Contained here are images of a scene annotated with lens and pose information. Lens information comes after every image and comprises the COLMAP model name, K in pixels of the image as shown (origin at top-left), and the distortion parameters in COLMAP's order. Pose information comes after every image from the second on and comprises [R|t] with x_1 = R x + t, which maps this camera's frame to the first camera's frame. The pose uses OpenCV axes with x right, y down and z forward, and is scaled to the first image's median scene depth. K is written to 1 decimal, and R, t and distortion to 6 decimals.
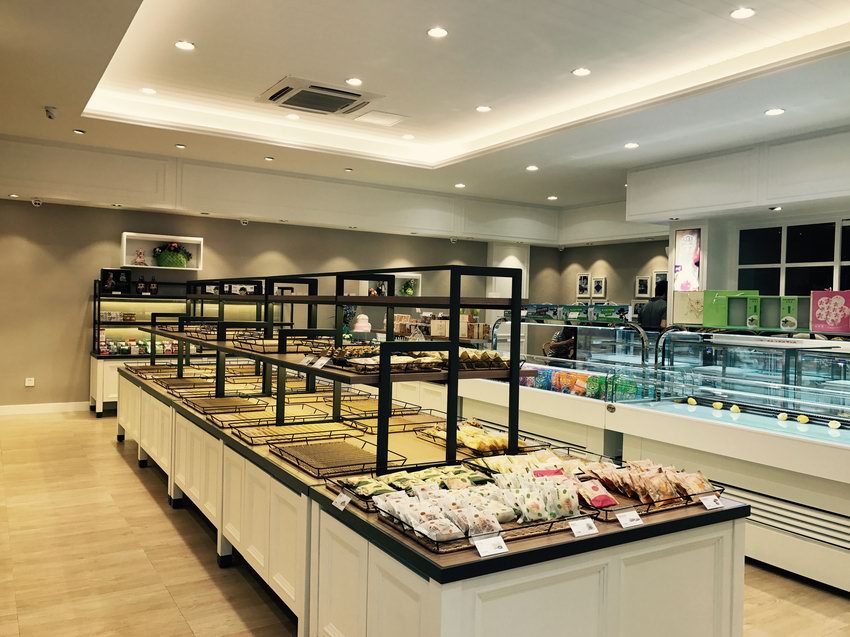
lens RADIAL K [[700.1, 0, 425.0], [0, 700.1, 318.5], [0, 0, 1]] dist [0.007194, -0.001050]
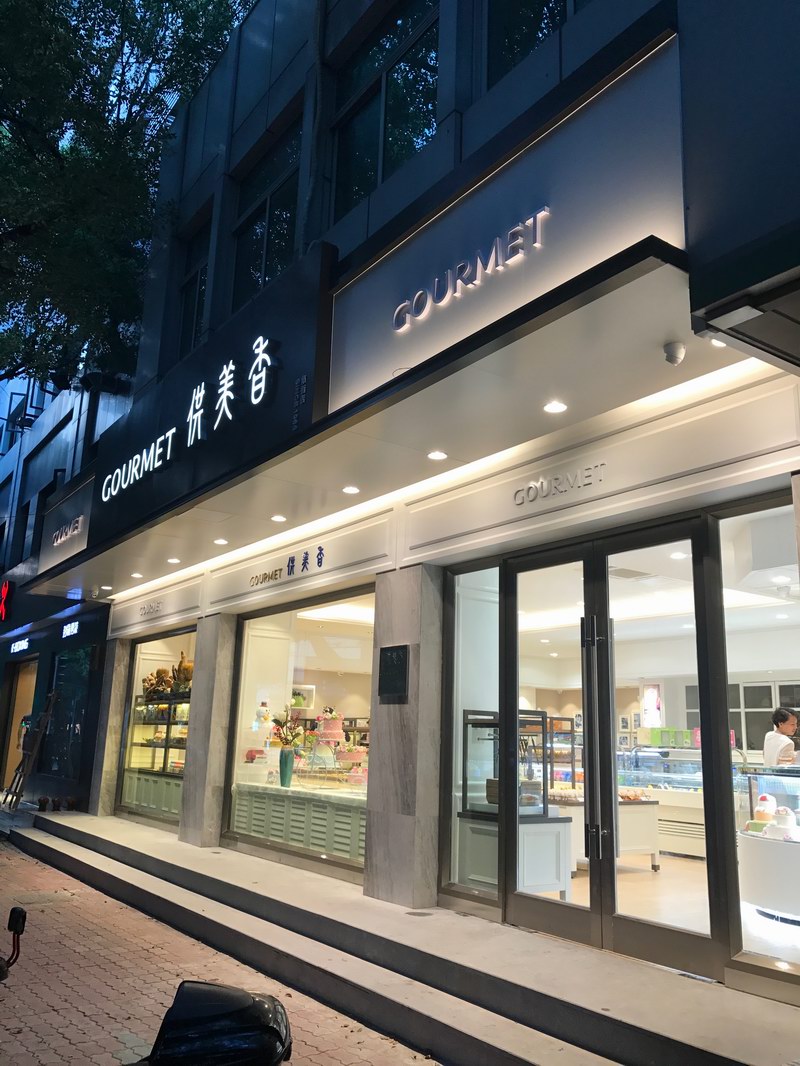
lens RADIAL K [[878.0, 0, 400.0], [0, 878.0, 533.0], [0, 0, 1]] dist [0.007194, -0.001050]
pose [[0.998778, 0.017548, 0.046199, -0.258842], [-0.005429, 0.968139, -0.250355, 0.032575], [-0.049120, 0.249798, 0.967051, -0.887953]]
